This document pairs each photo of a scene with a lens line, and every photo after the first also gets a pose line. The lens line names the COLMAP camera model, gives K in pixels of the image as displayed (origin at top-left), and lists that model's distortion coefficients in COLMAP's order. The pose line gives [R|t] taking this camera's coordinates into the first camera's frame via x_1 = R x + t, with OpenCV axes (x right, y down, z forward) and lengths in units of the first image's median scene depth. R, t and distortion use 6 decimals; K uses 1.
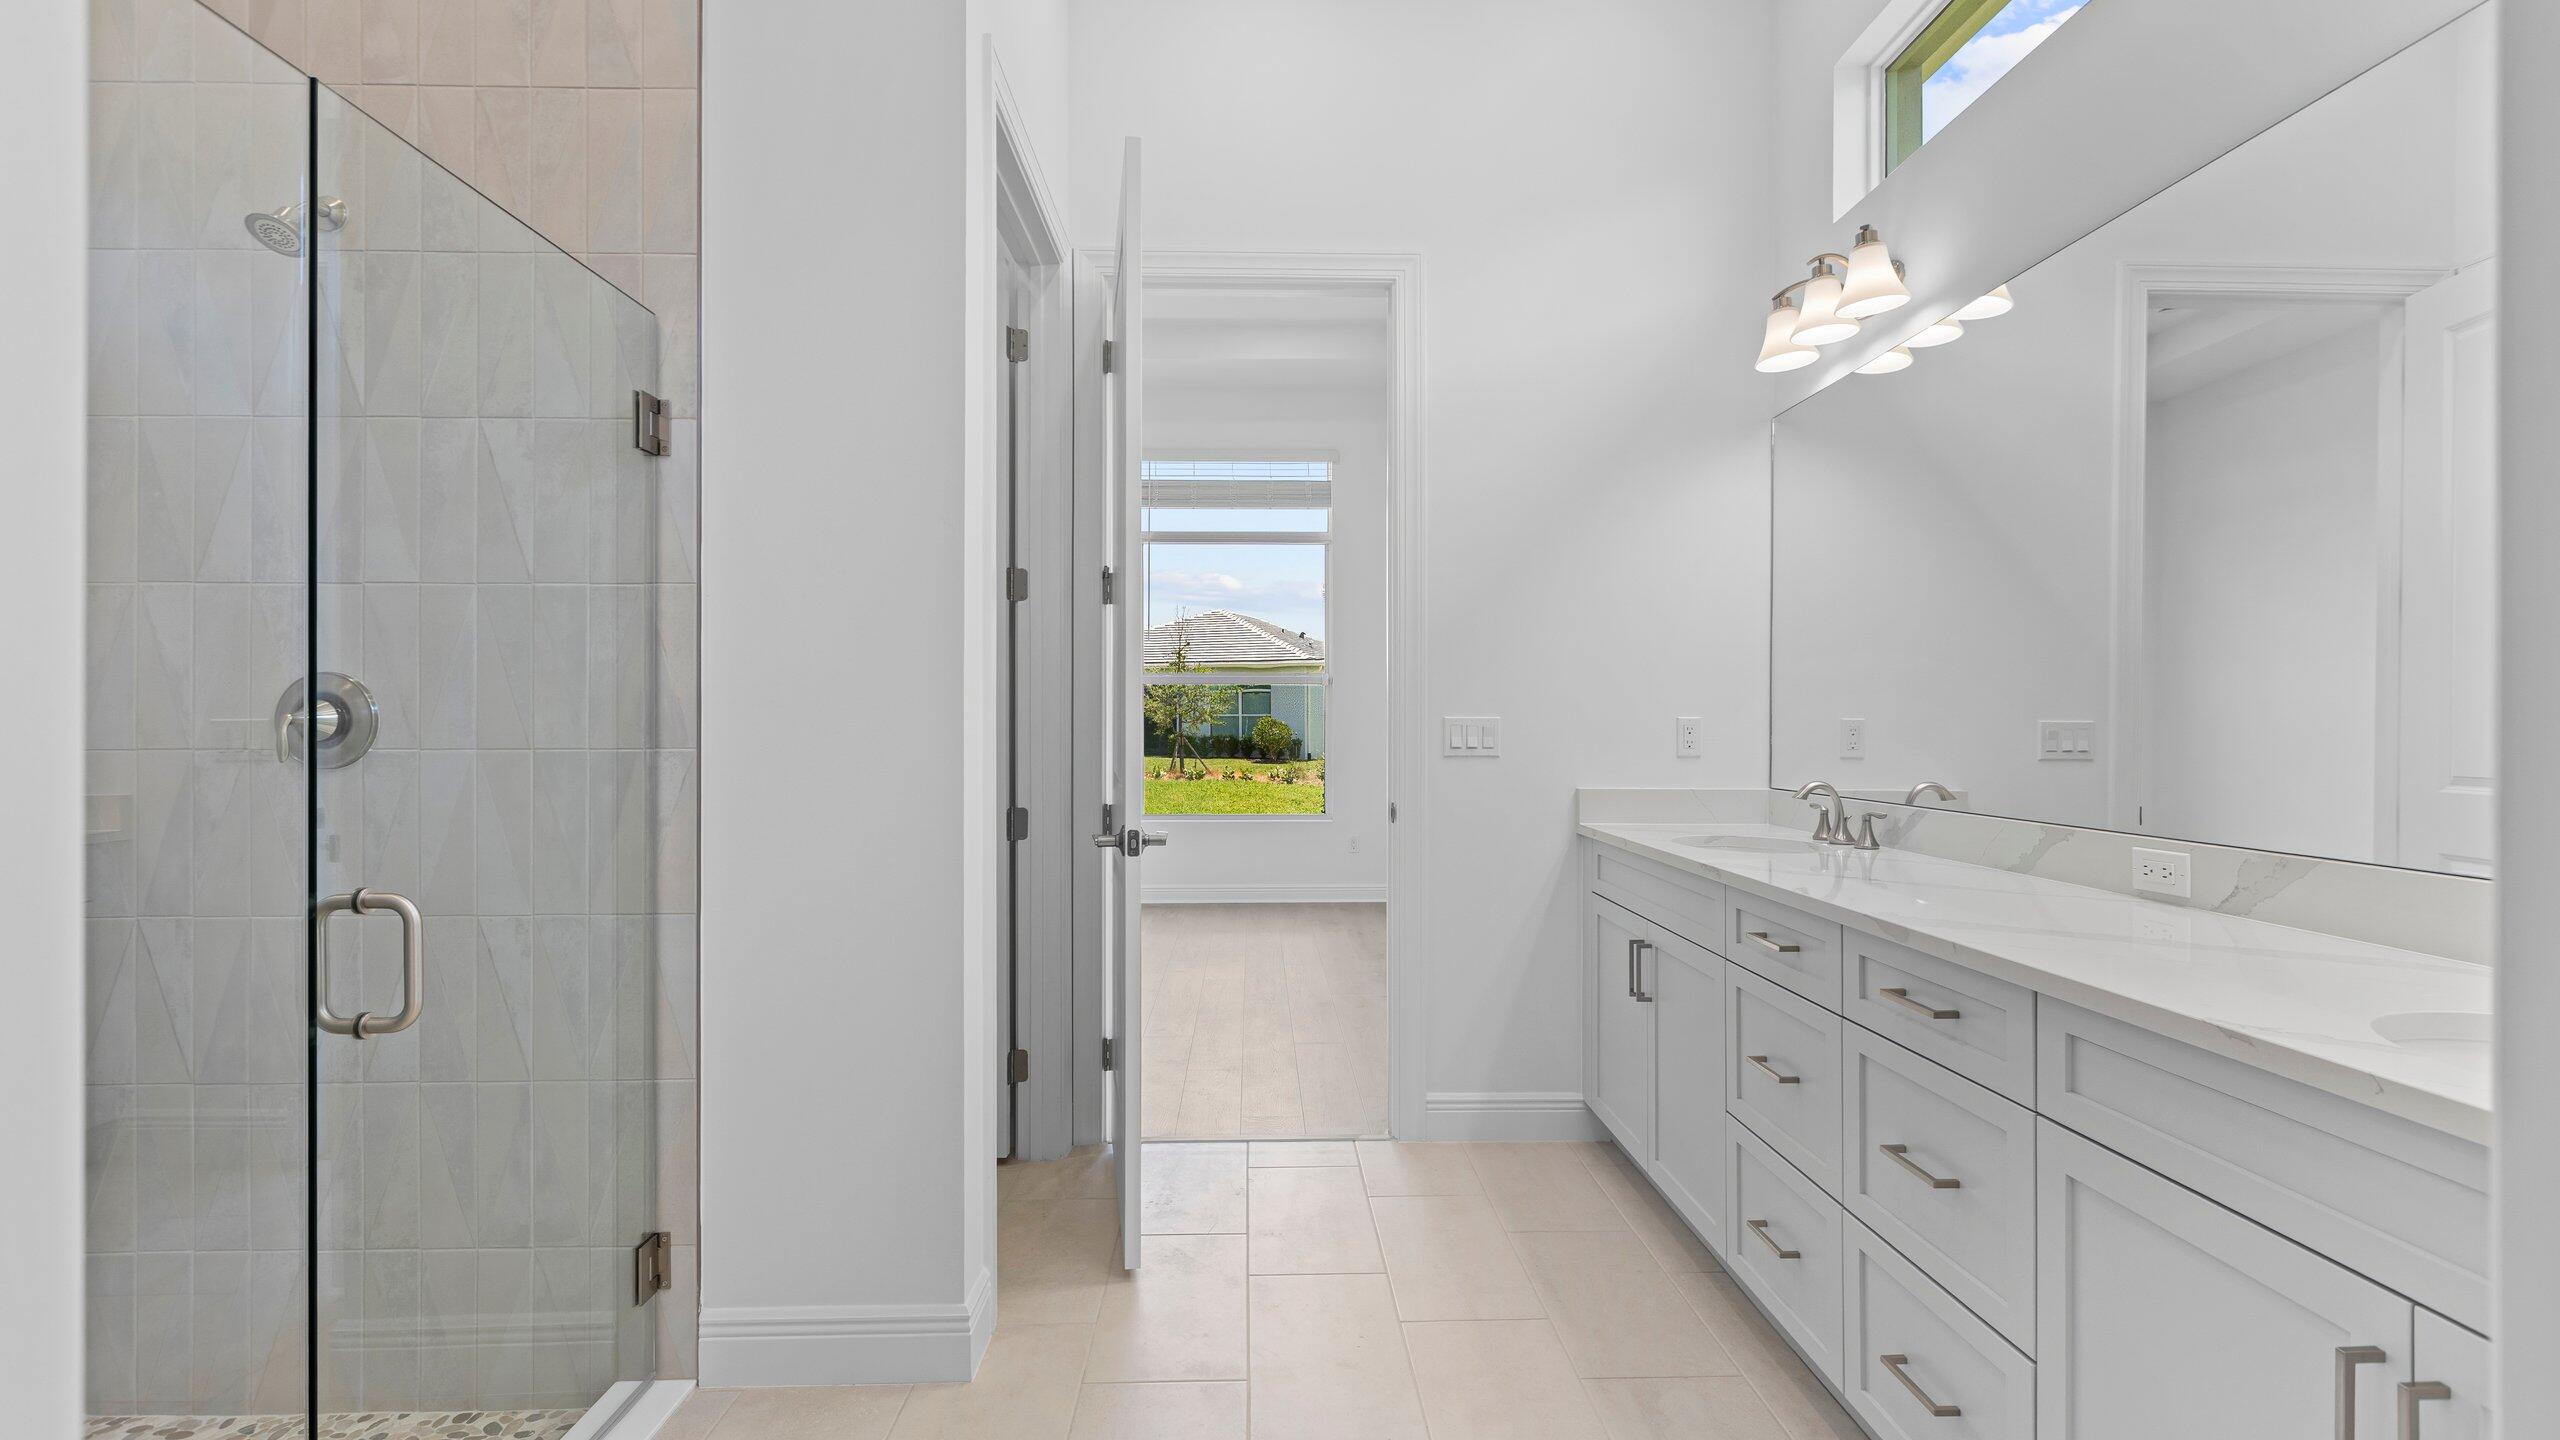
lens RADIAL K [[1153.1, 0, 1299.5], [0, 1153.1, 722.4], [0, 0, 1]] dist [-0.000796, -0.000462]
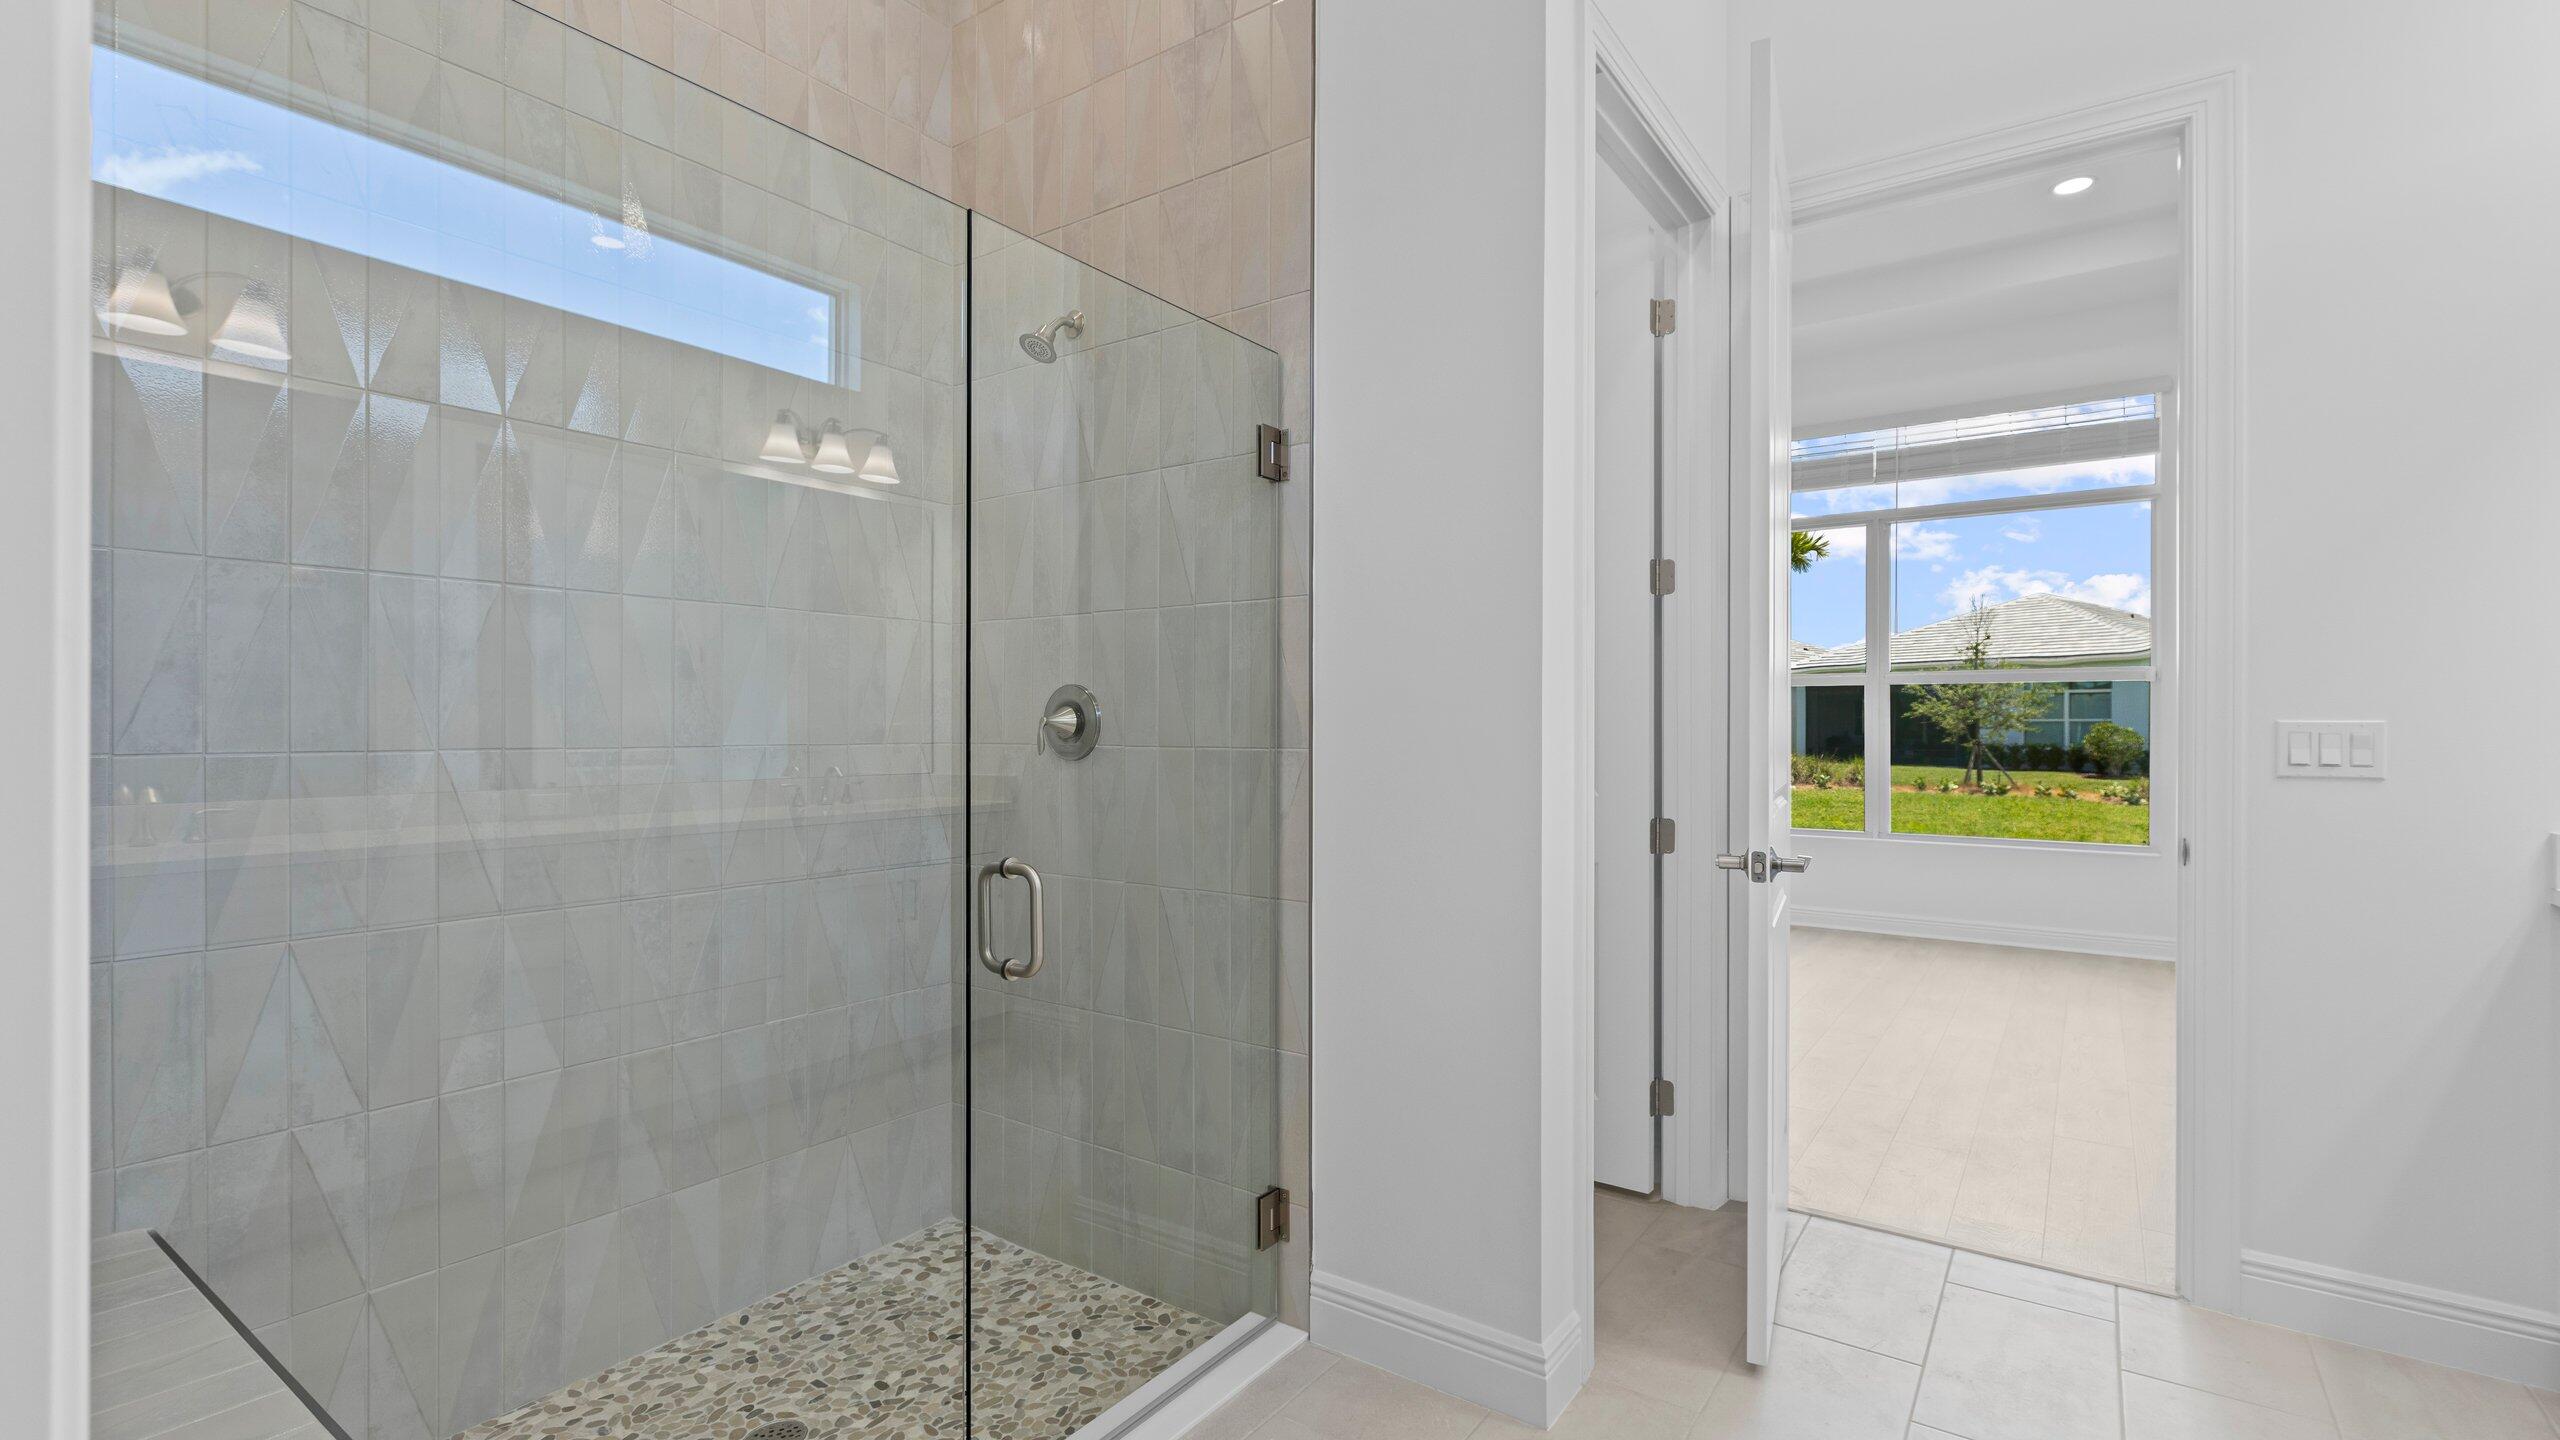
lens RADIAL K [[1143.3, 0, 1285.8], [0, 1143.3, 728.0], [0, 0, 1]] dist [-0.002280, -0.000787]
pose [[0.795138, 0.003585, -0.606418, 0.107755], [-0.003317, 0.999993, 0.001563, 0.001569], [0.606420, 0.000769, 0.795144, 0.135713]]
